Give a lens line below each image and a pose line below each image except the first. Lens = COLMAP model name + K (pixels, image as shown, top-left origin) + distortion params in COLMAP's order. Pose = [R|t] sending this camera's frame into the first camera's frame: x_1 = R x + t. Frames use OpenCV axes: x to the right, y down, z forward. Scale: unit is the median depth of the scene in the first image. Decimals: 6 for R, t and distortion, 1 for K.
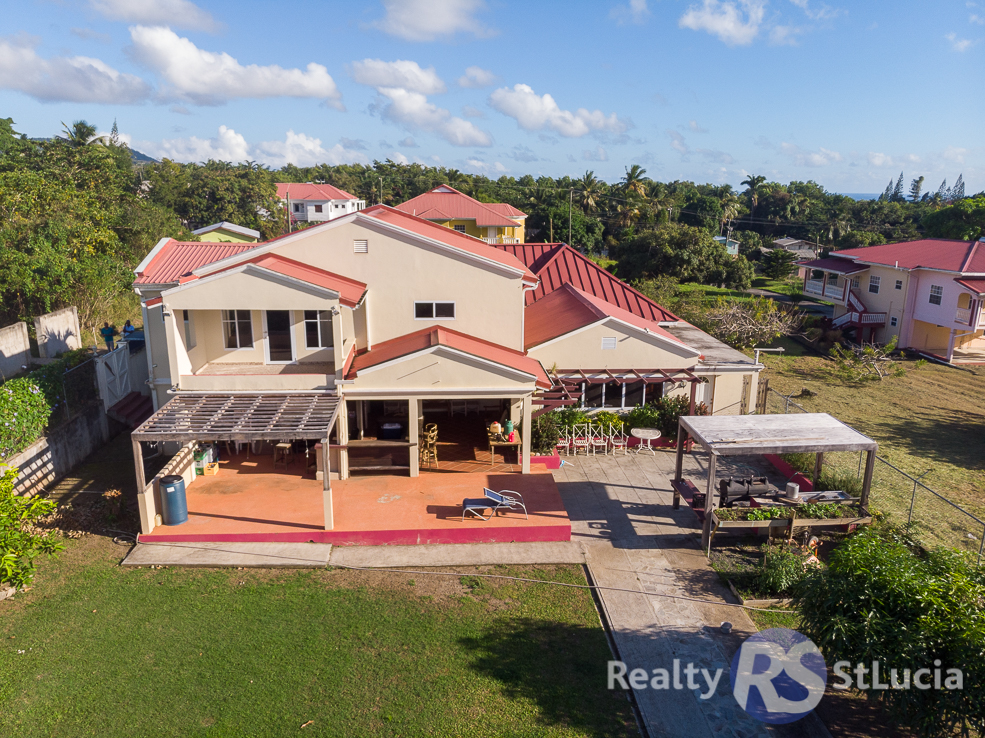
lens RADIAL K [[722.1, 0, 493.3], [0, 722.1, 367.5], [0, 0, 1]] dist [0.018194, -0.021562]
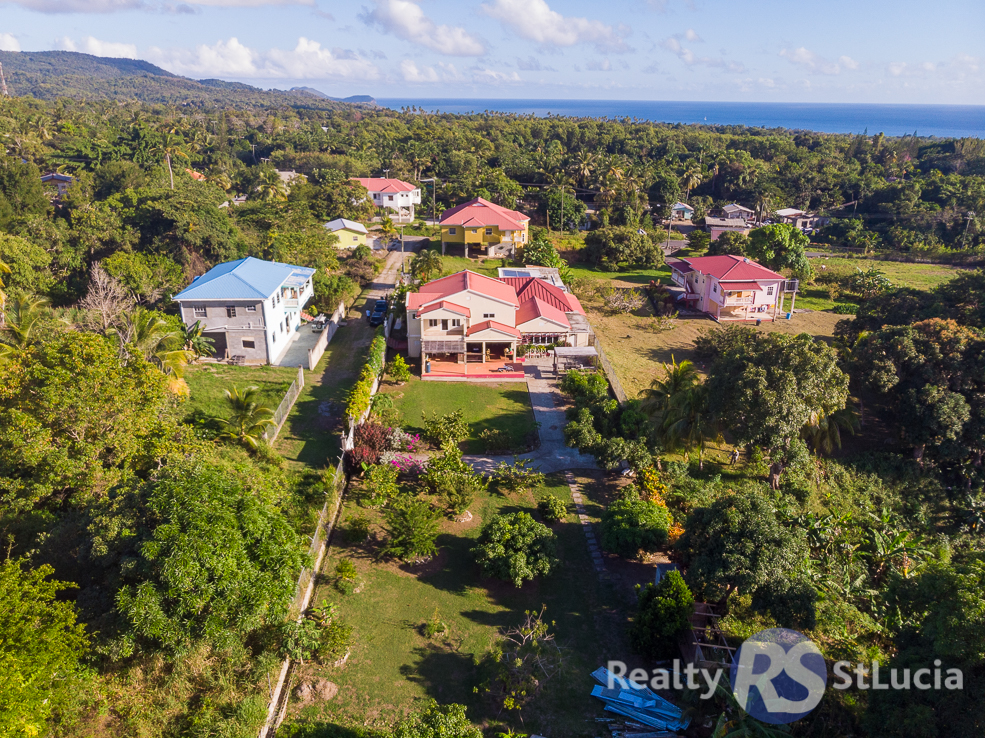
lens RADIAL K [[722.1, 0, 491.9], [0, 722.1, 368.2], [0, 0, 1]] dist [0.018194, -0.021562]
pose [[0.999637, 0.007435, -0.025890, 0.023546], [-0.004431, 0.993448, 0.114195, -0.226981], [0.026569, -0.114039, 0.993121, -2.482502]]
